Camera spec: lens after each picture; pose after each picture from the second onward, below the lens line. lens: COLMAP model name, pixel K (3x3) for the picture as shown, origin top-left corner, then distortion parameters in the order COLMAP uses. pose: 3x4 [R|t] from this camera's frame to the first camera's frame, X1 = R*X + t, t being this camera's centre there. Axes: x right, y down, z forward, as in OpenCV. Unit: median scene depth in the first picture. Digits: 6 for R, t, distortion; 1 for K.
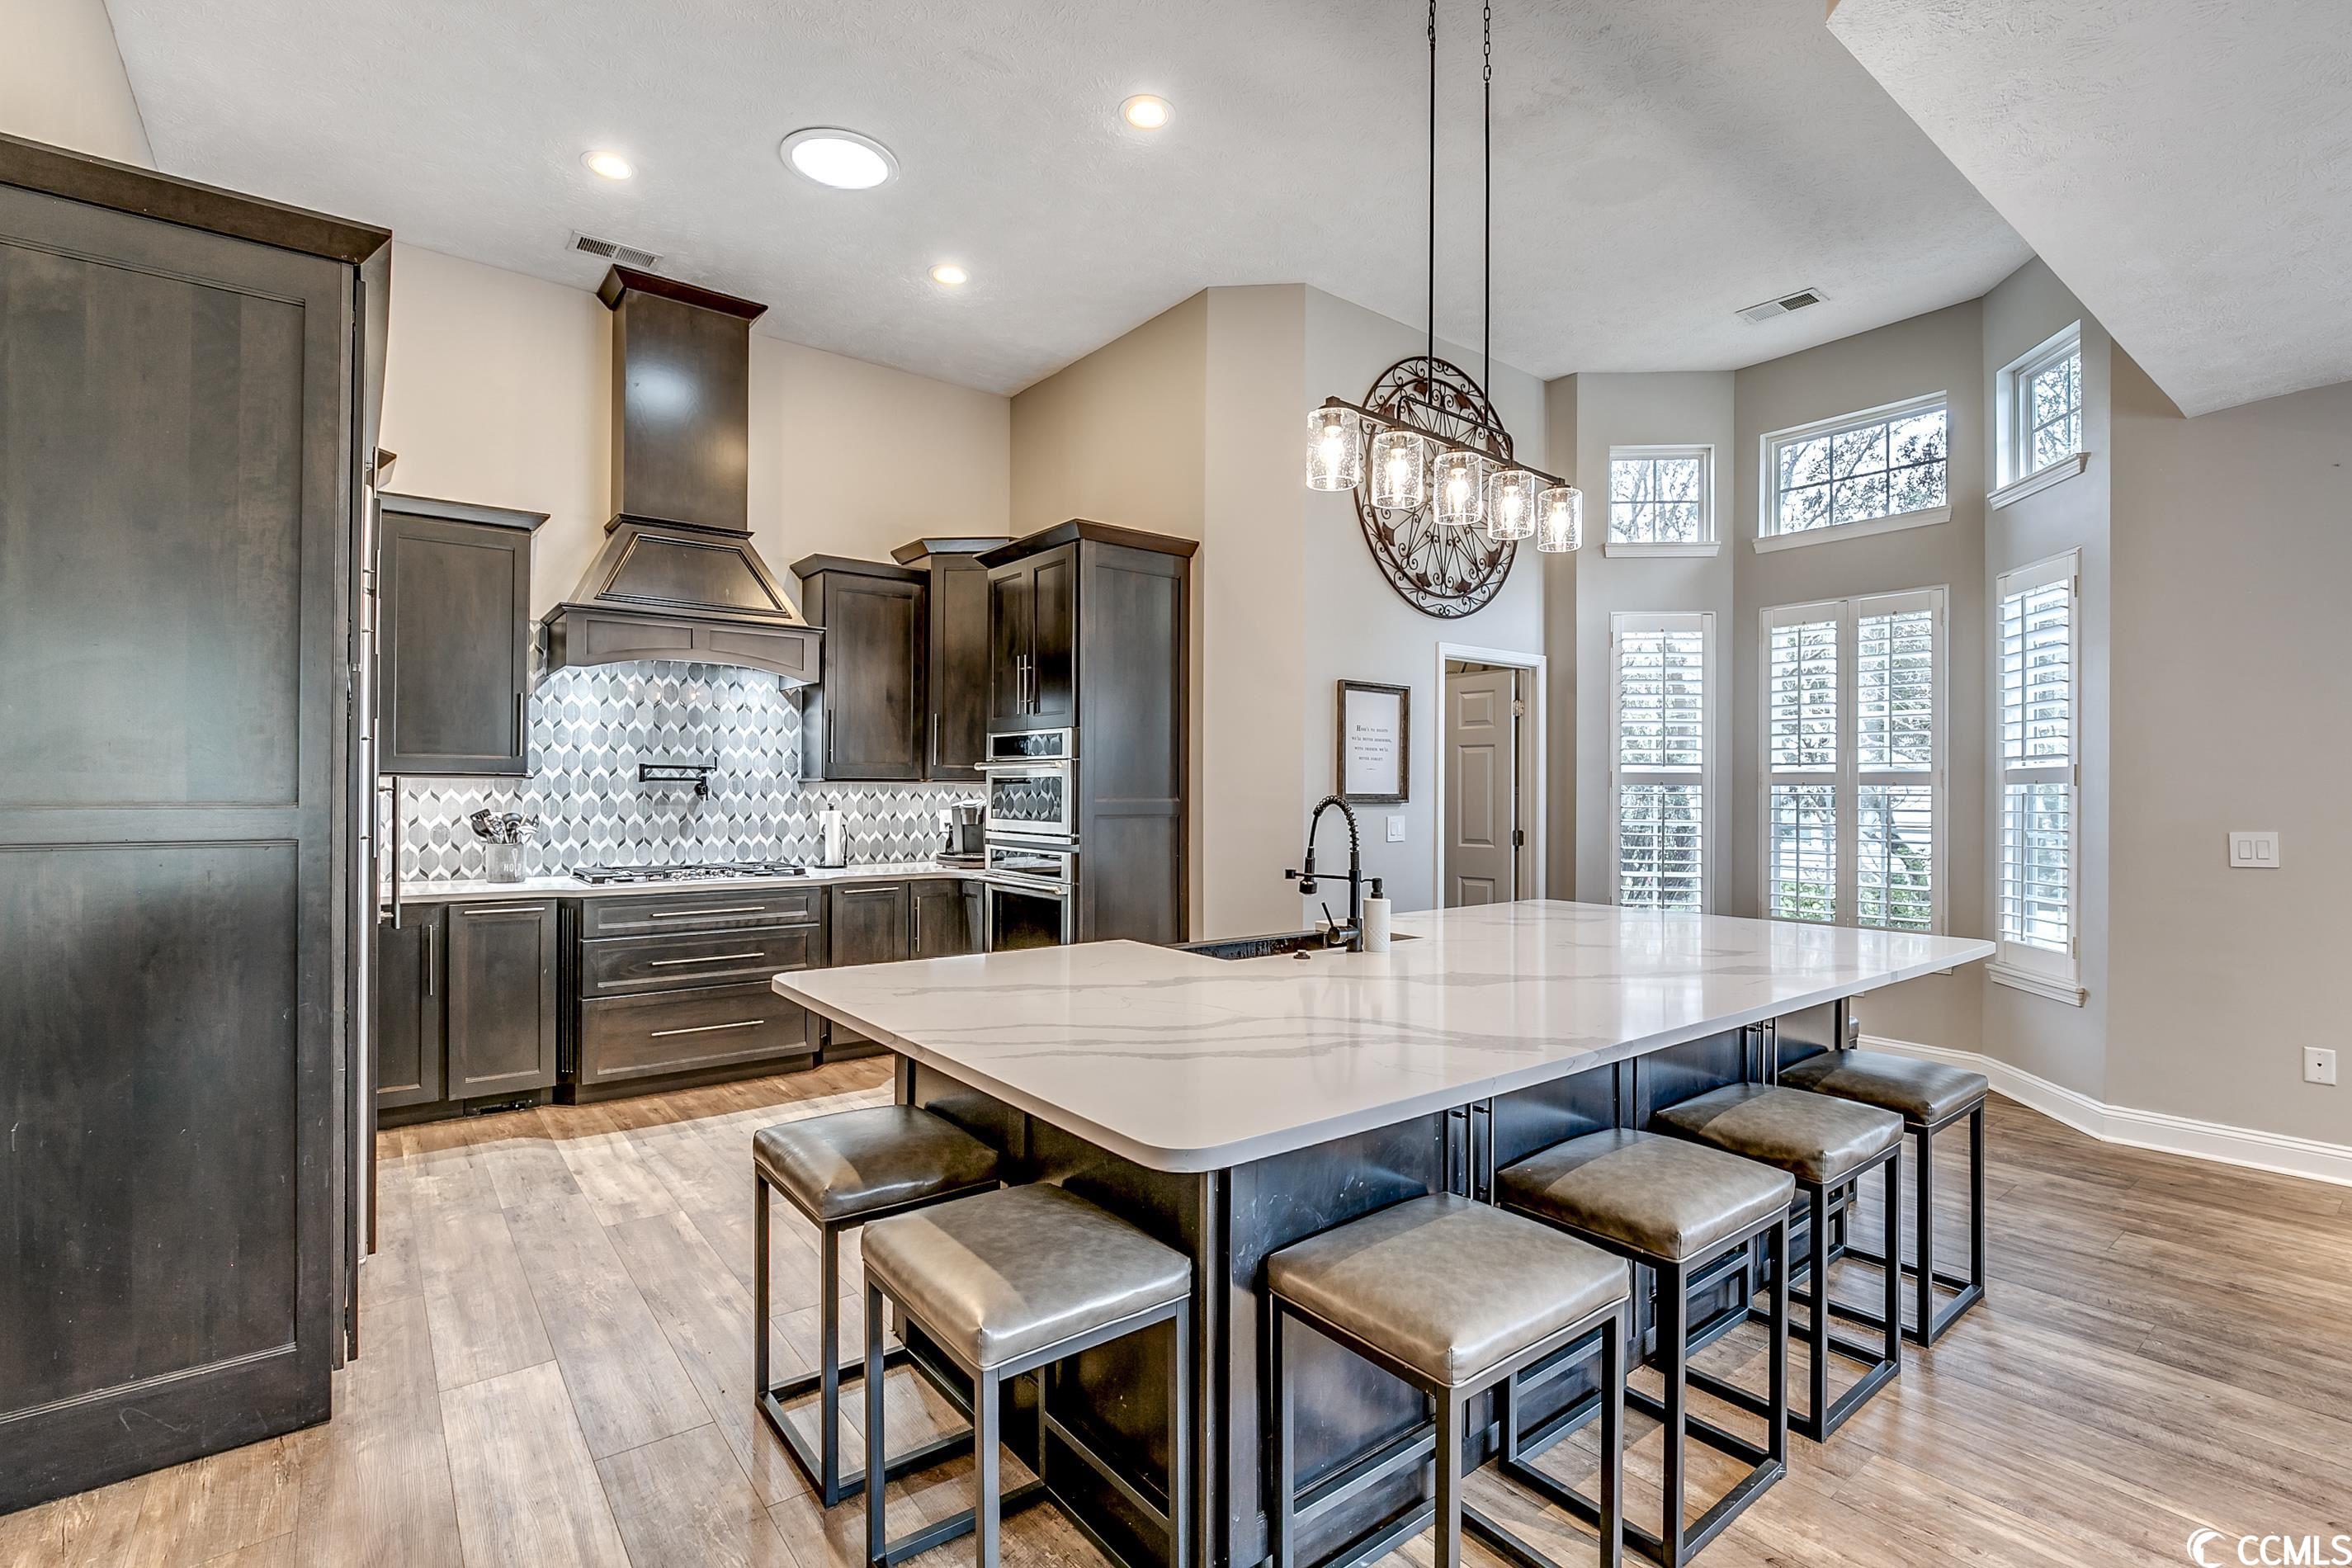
lens RADIAL K [[1071.1, 0, 1185.0], [0, 1071.1, 787.8], [0, 0, 1]] dist [-0.017819, 0.004458]
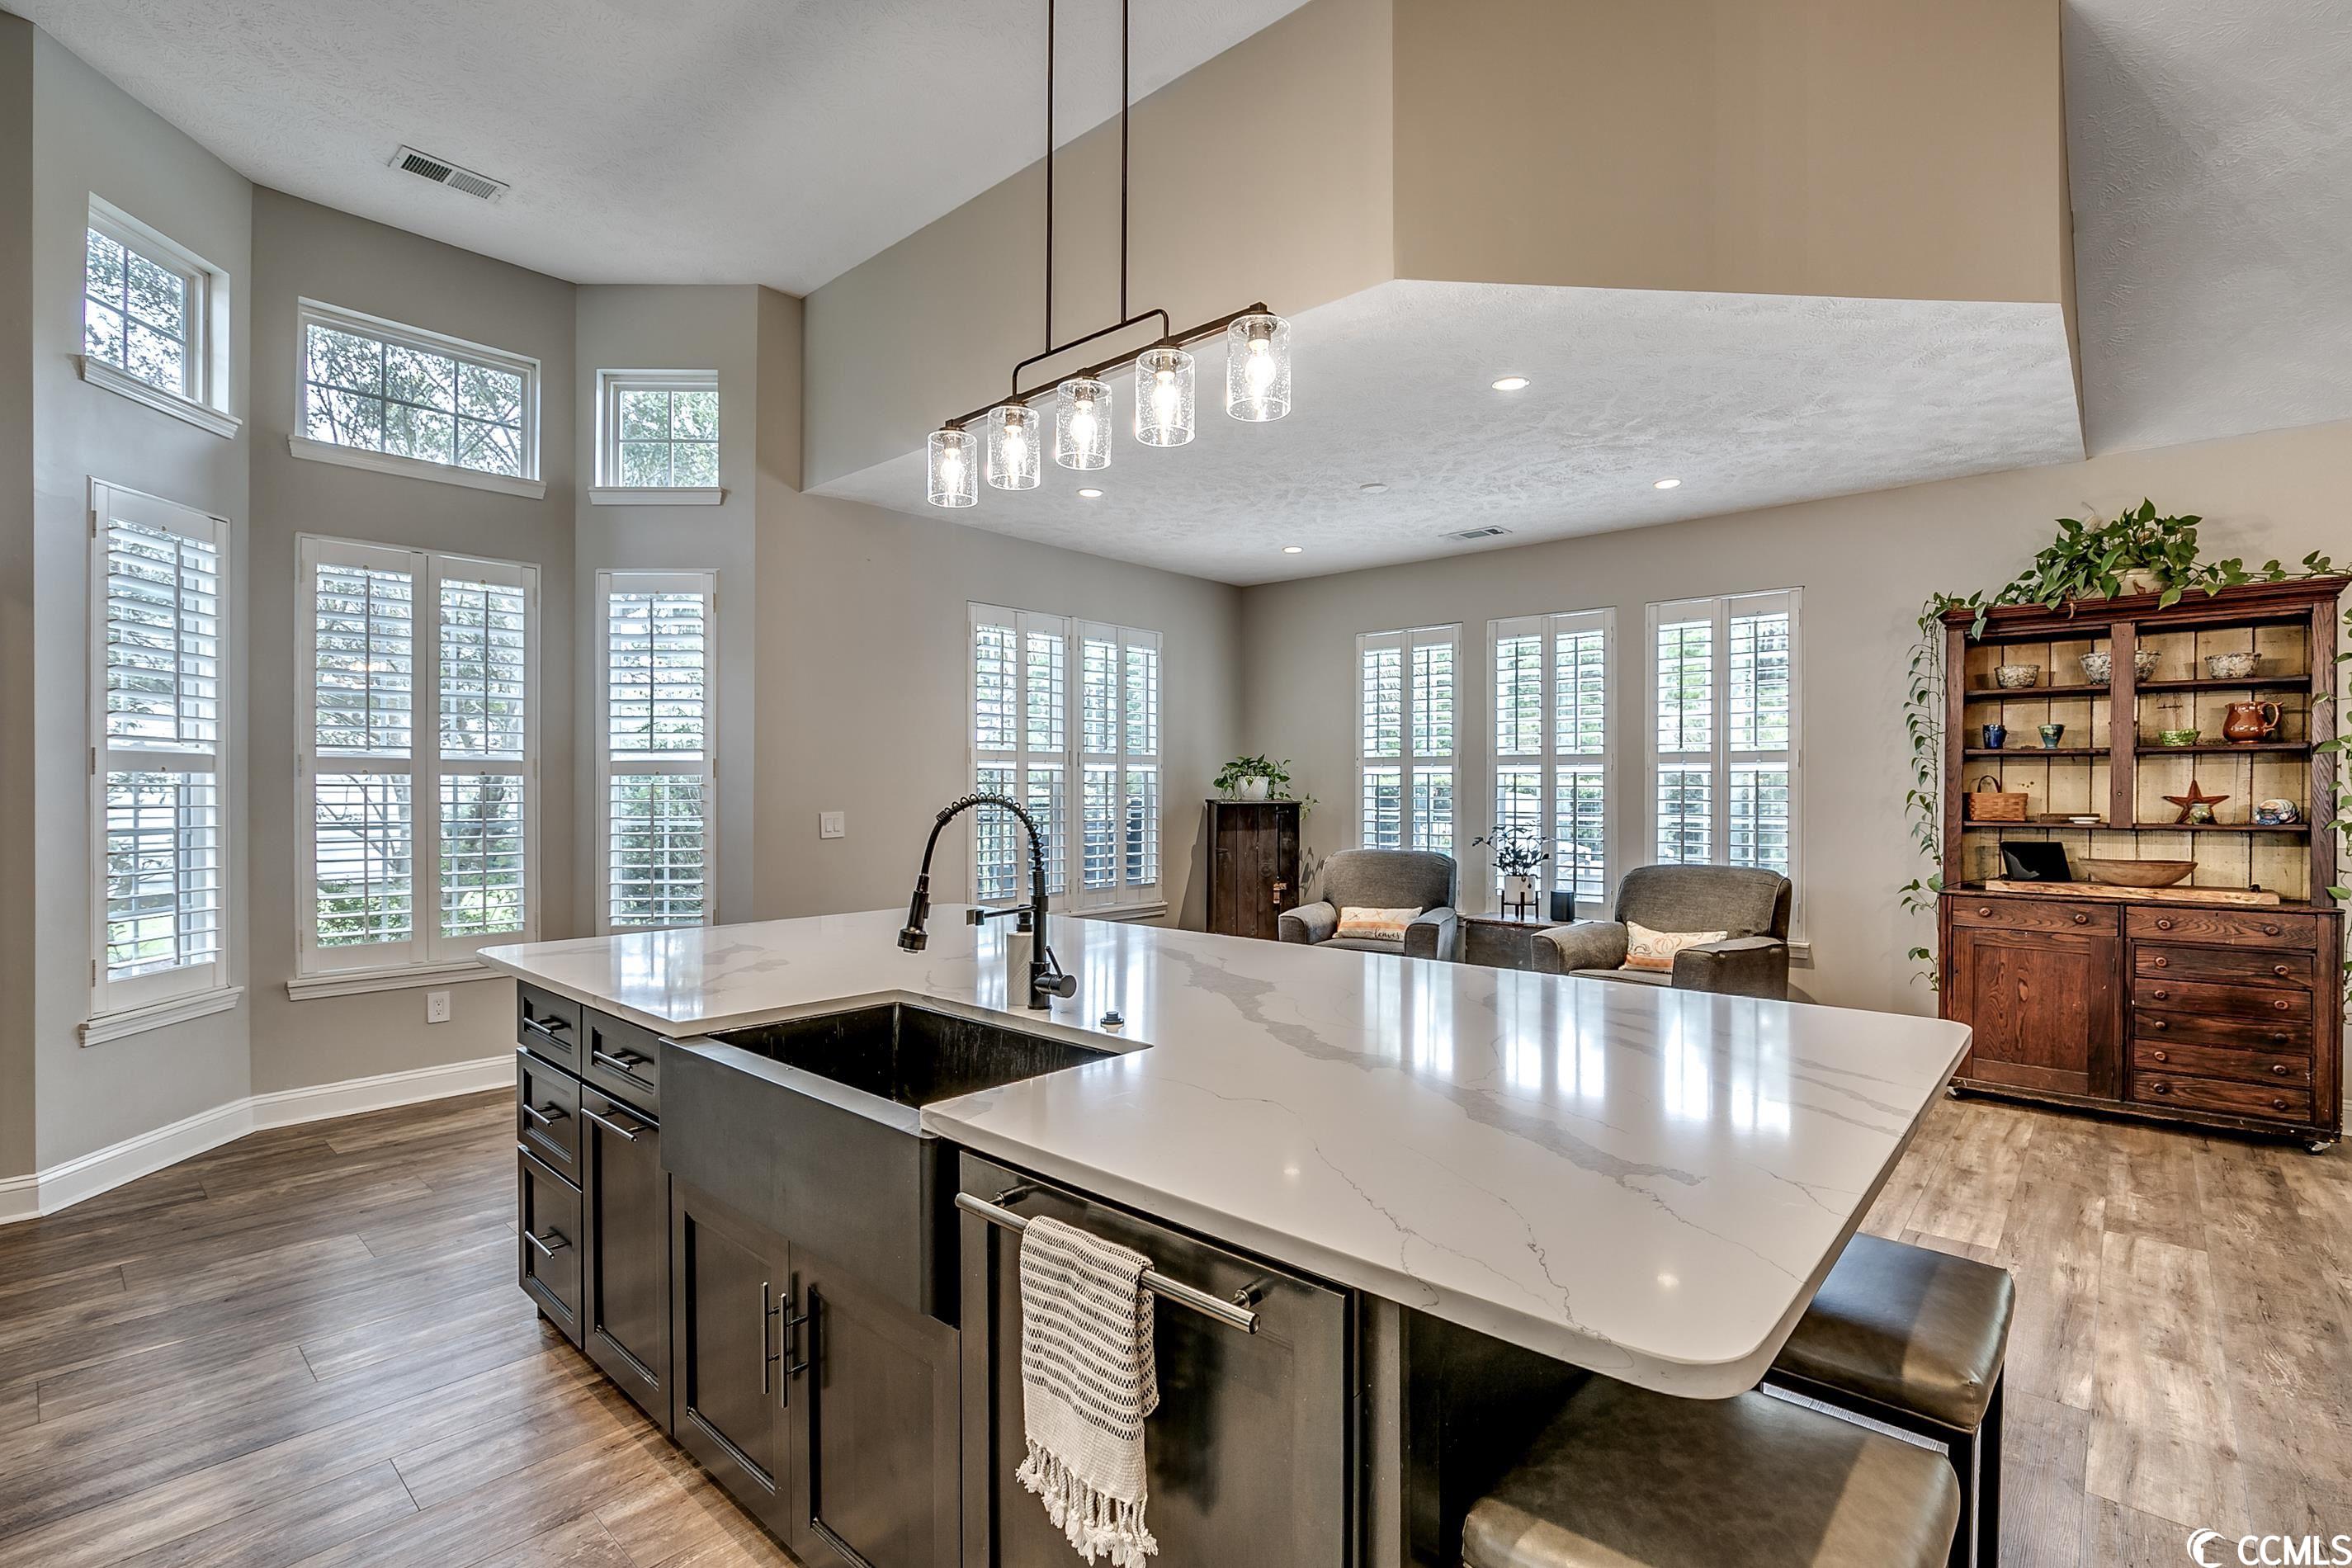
lens RADIAL K [[1071.1, 0, 1194.6], [0, 1071.1, 790.1], [0, 0, 1]] dist [-0.017819, 0.004458]
pose [[-0.178129, -0.010068, 0.983956, -0.331033], [-0.005093, 0.999944, 0.009309, -0.000752], [-0.983994, -0.003353, -0.178170, 0.596264]]
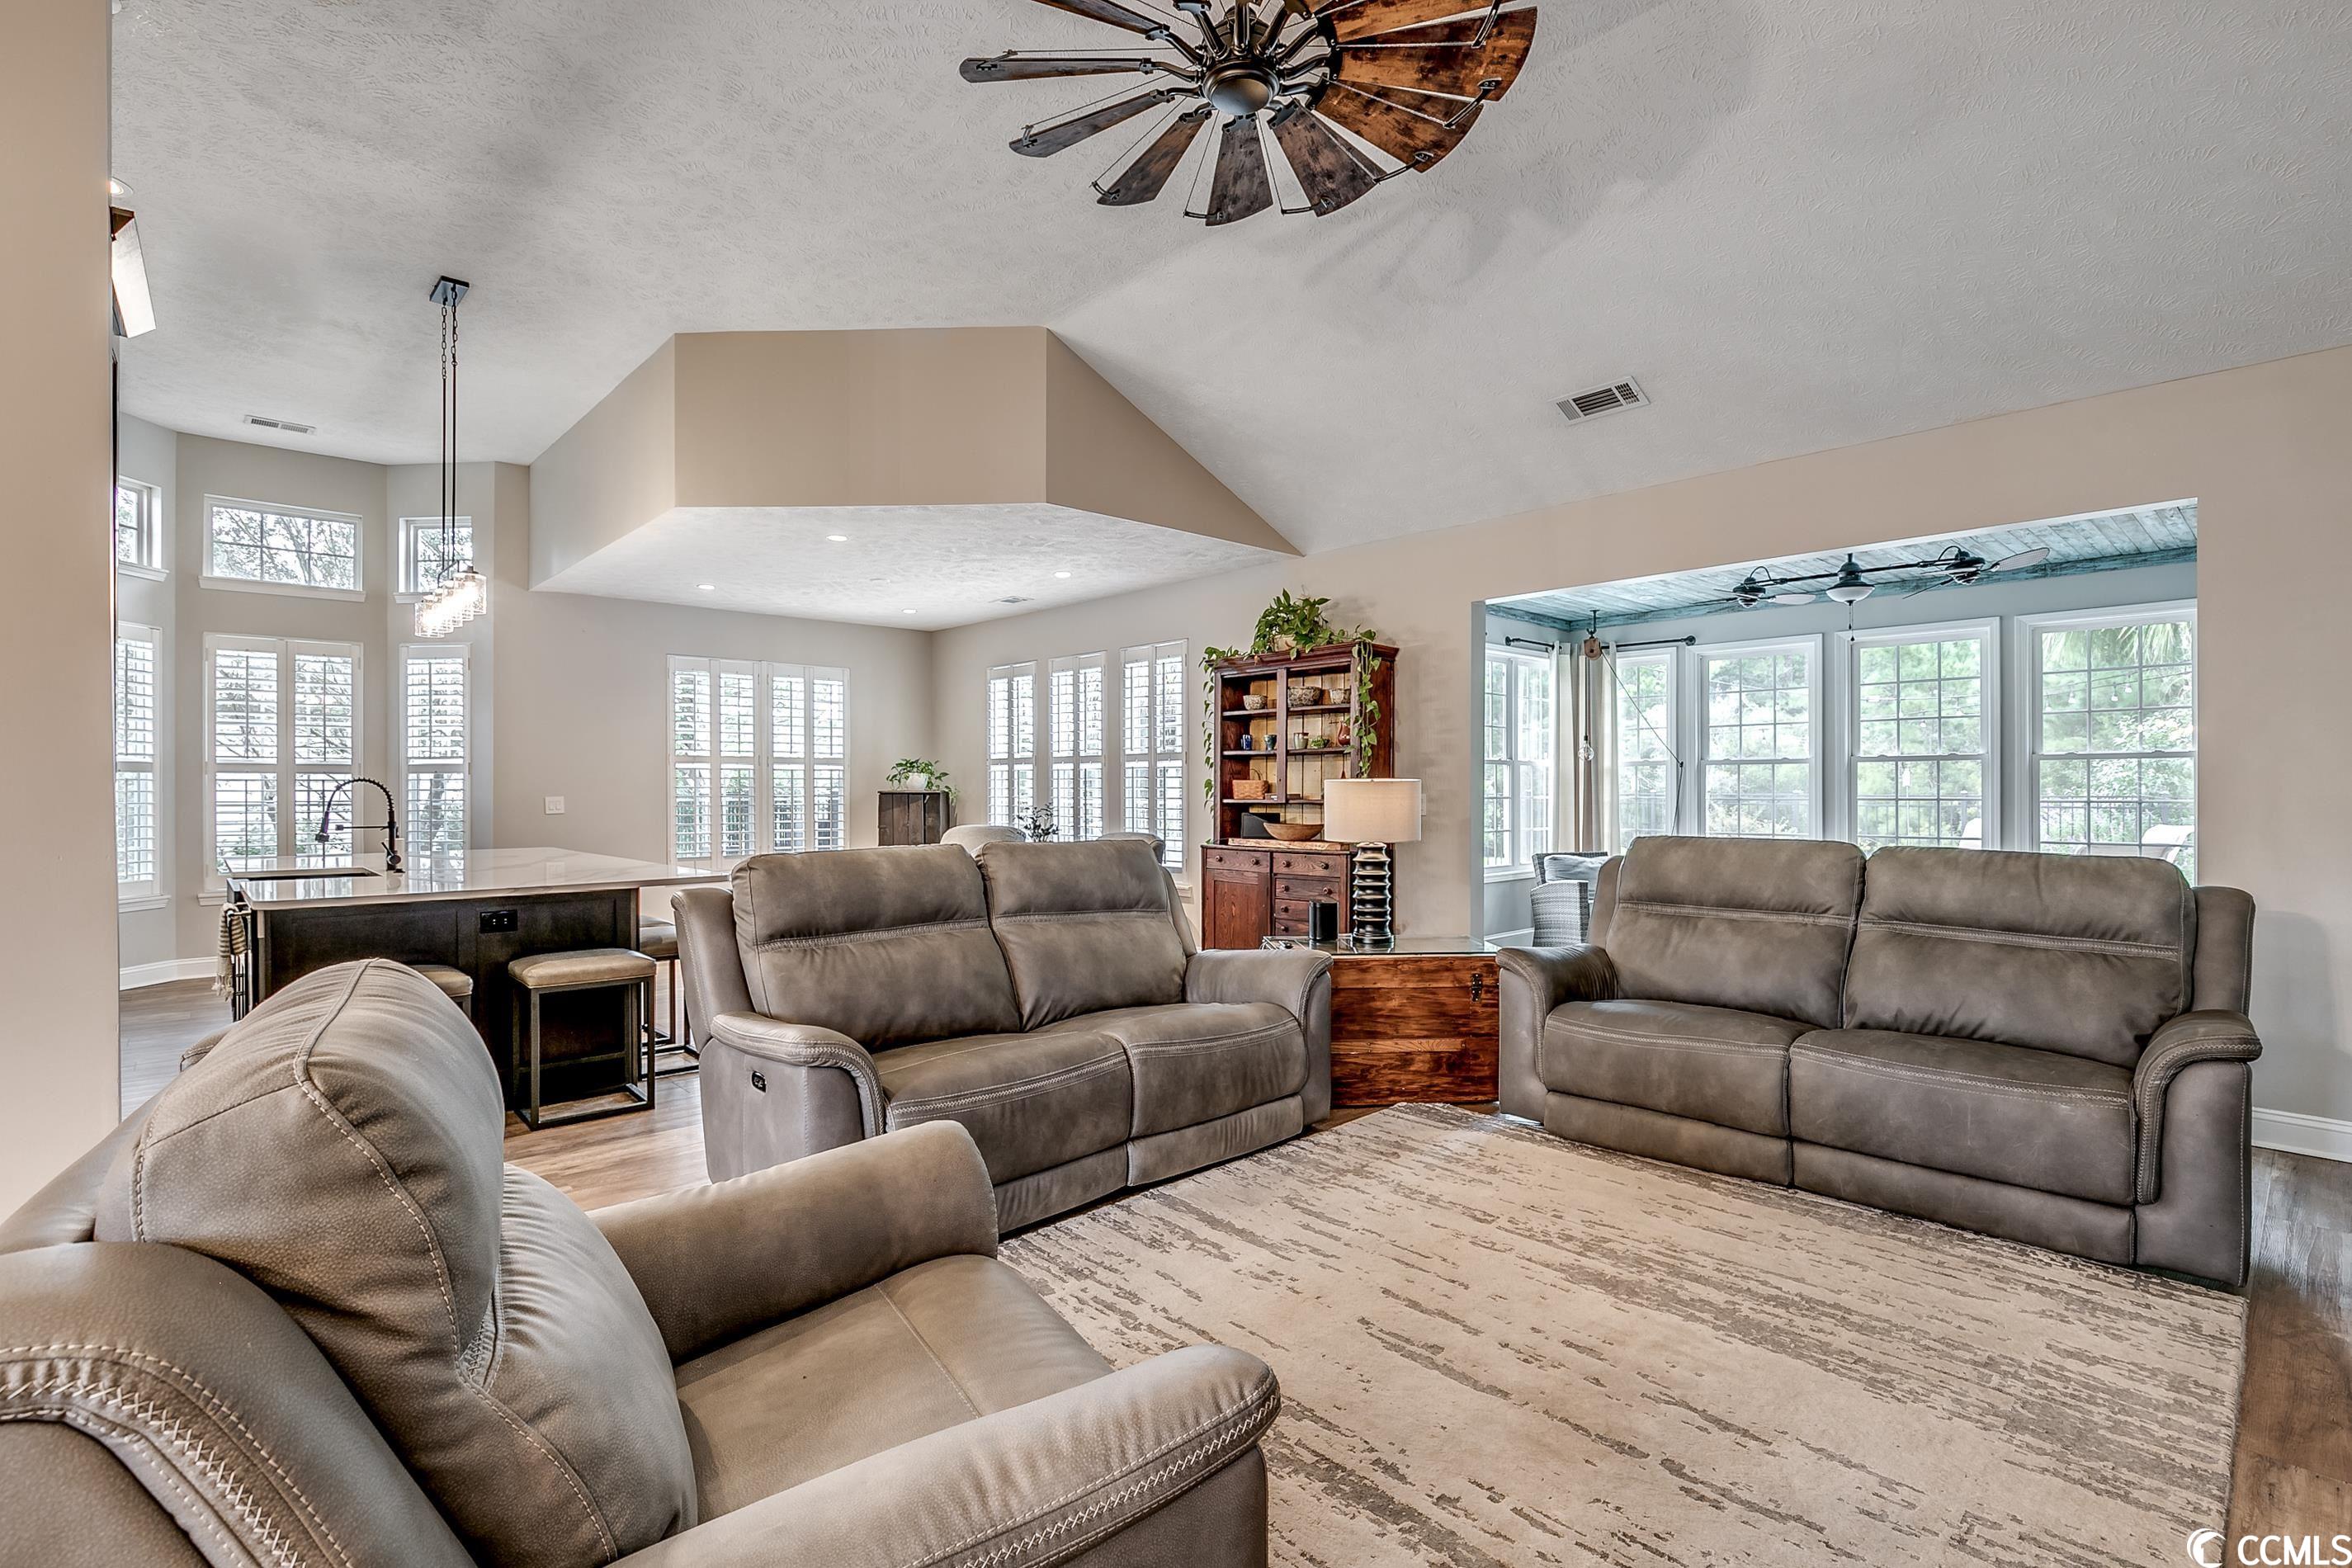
lens RADIAL K [[1071.1, 0, 1184.7], [0, 1071.1, 791.2], [0, 0, 1]] dist [-0.017819, 0.004458]
pose [[-0.092742, -0.008949, 0.995650, -0.929484], [-0.000929, 0.999960, 0.008901, 0.008440], [-0.995690, -0.000100, -0.092747, -0.042580]]
